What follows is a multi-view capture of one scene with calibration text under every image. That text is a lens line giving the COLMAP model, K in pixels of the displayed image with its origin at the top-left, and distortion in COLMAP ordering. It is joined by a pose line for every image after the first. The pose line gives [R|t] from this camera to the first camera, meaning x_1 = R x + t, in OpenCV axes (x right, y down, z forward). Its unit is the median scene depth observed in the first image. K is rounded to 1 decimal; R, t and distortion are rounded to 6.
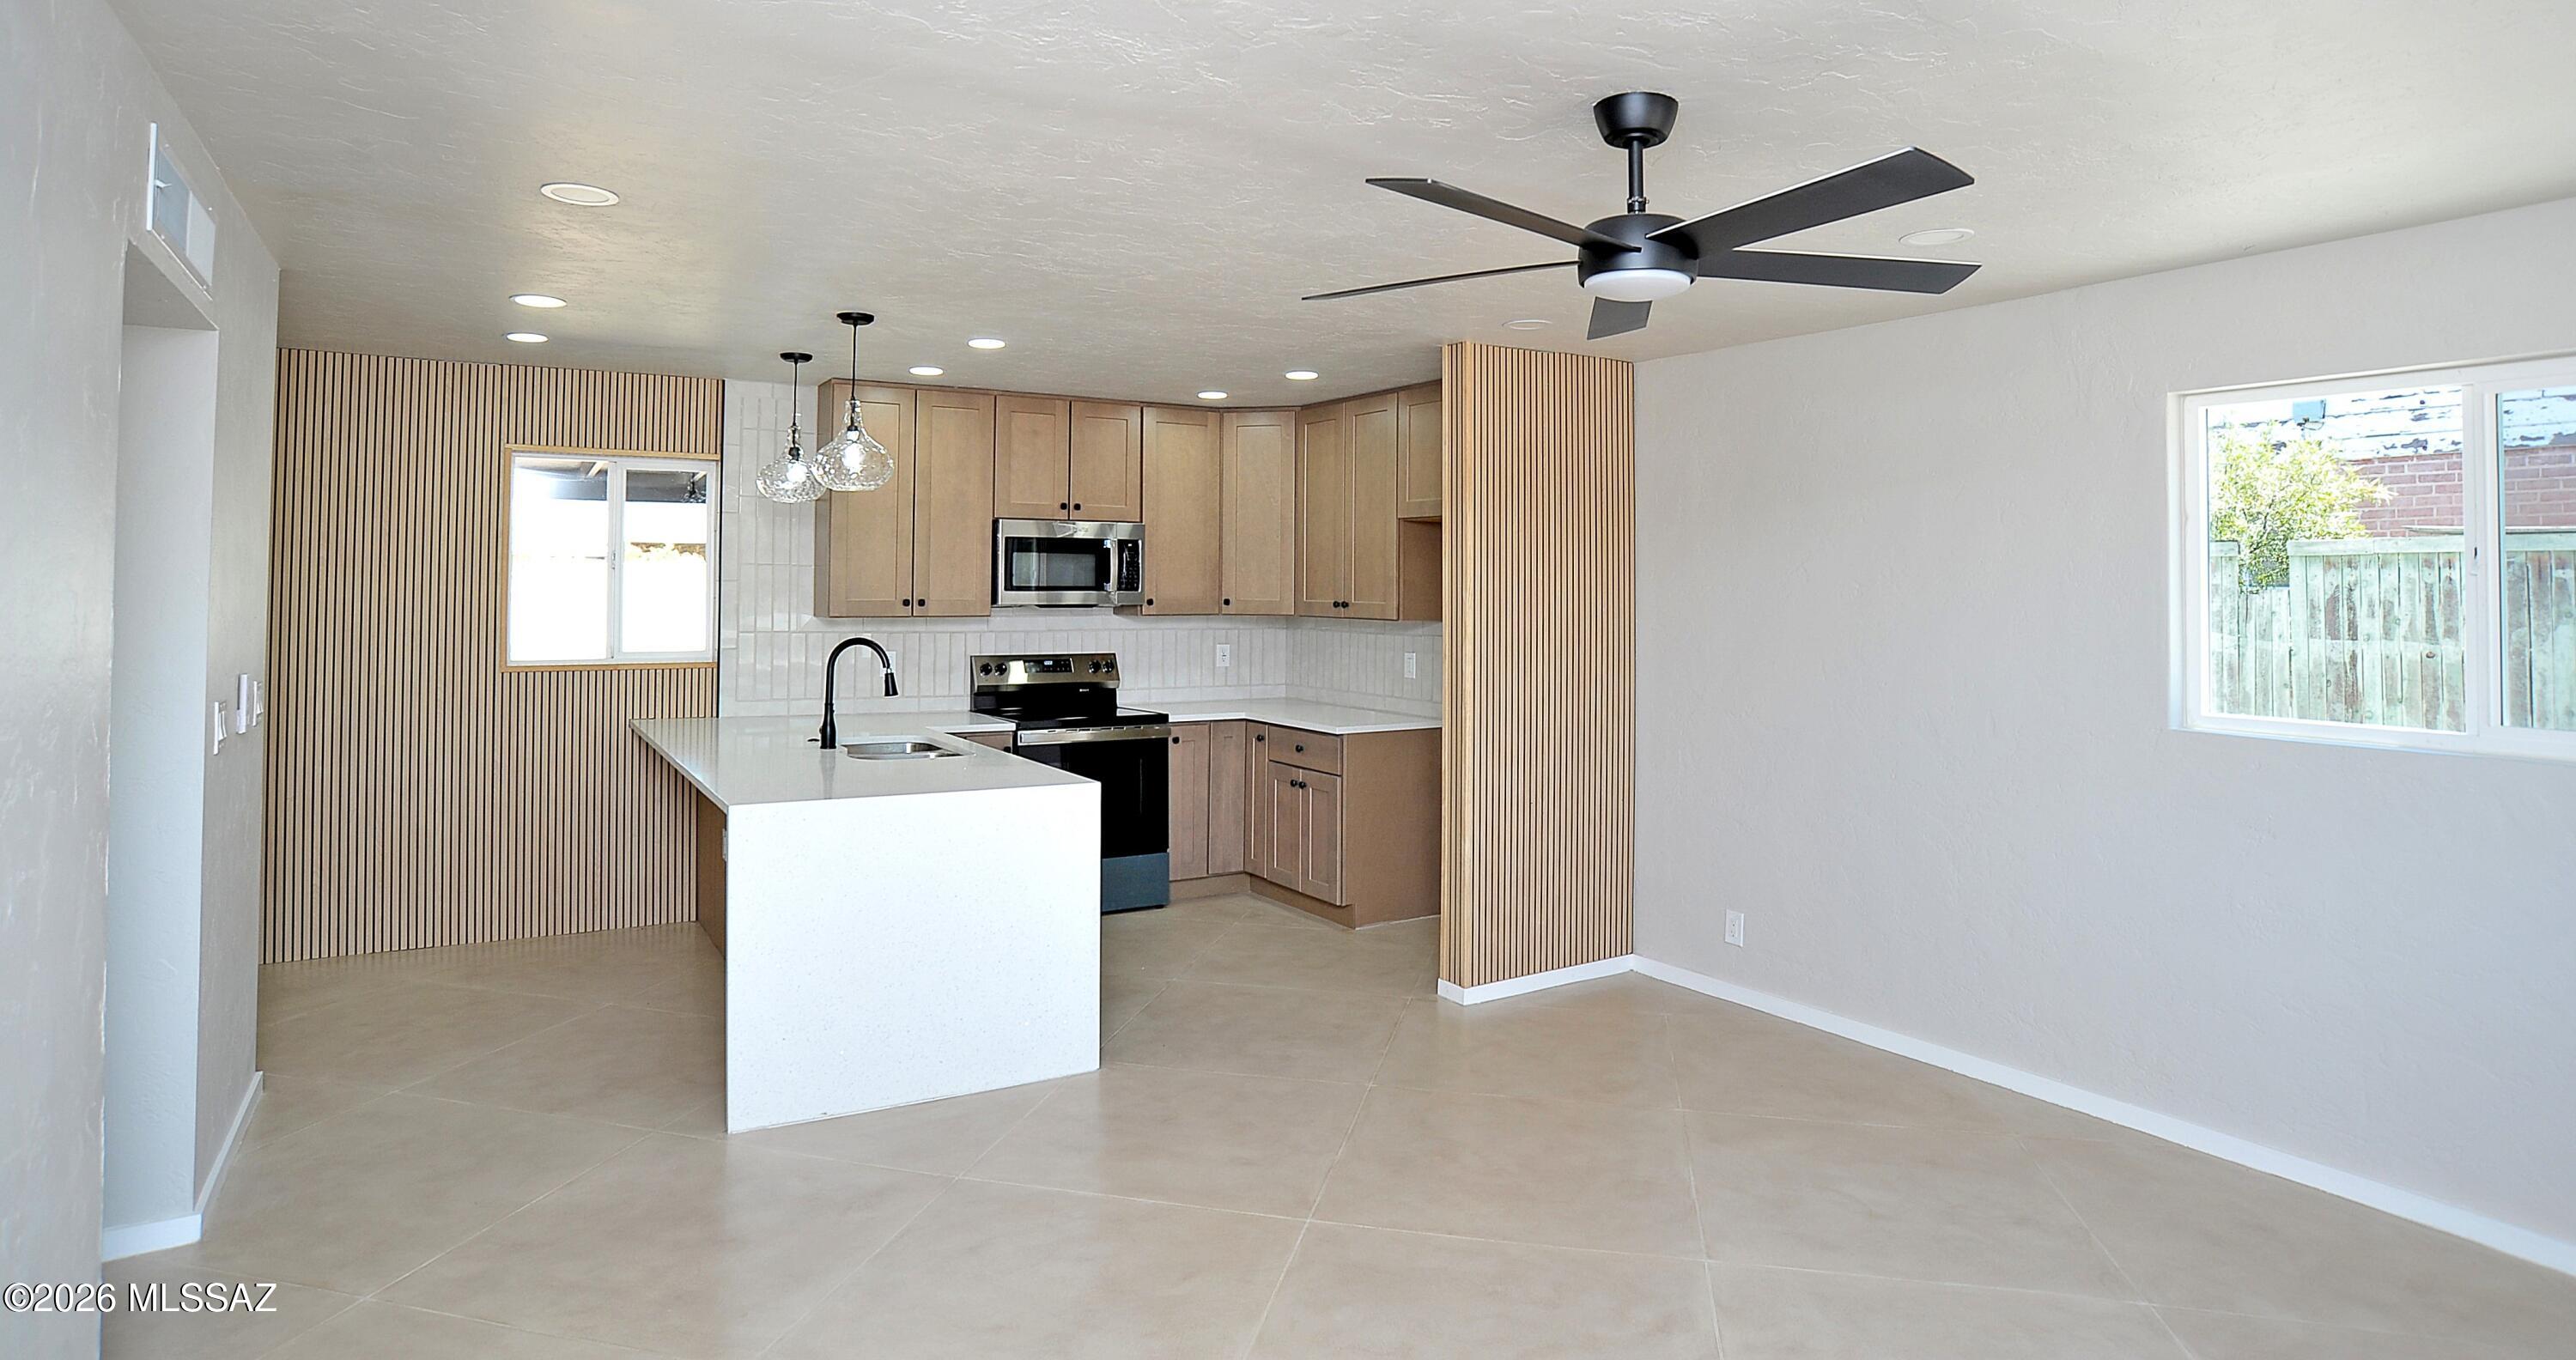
lens RADIAL K [[1317.0, 0, 1286.4], [0, 1317.0, 586.0], [0, 0, 1]] dist [-0.048008, -0.002399]
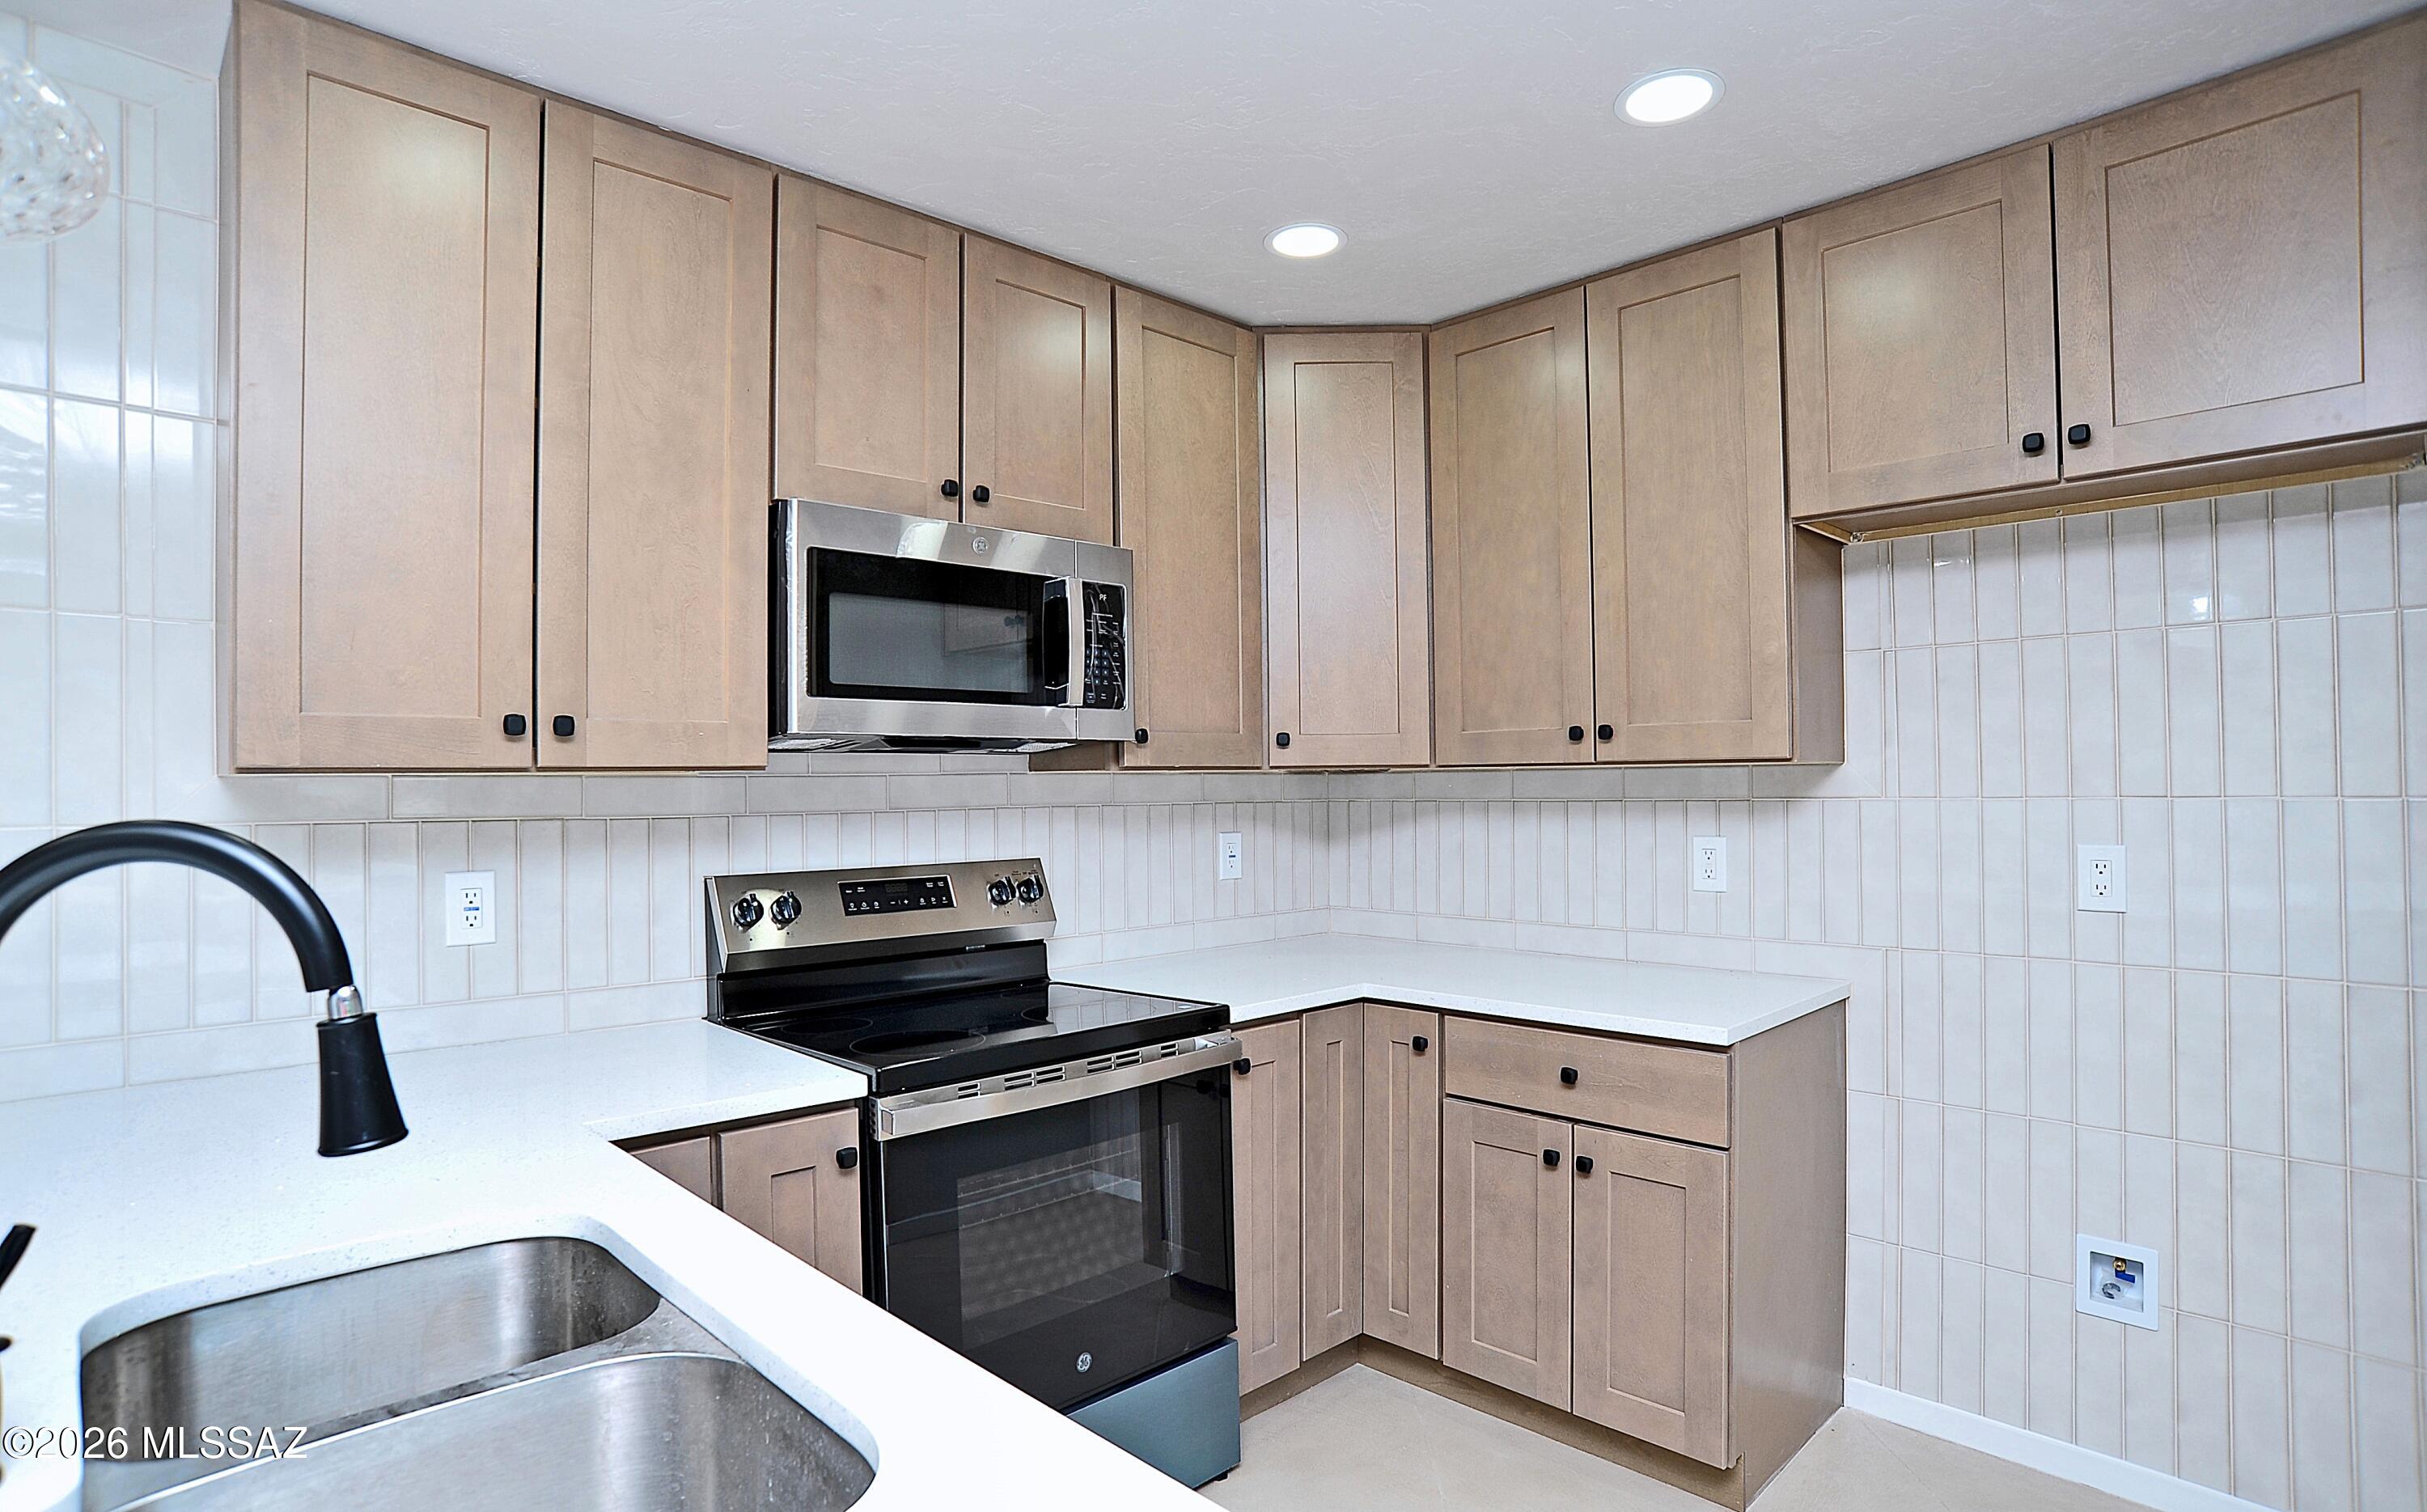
lens RADIAL K [[1237.7, 0, 1204.5], [0, 1237.7, 775.9], [0, 0, 1]] dist [-0.042303, 0.001343]
pose [[0.980195, -0.019369, 0.197086, -0.169351], [0.020839, 0.999768, -0.005387, 0.028644], [-0.196936, 0.009388, 0.980371, 0.624496]]
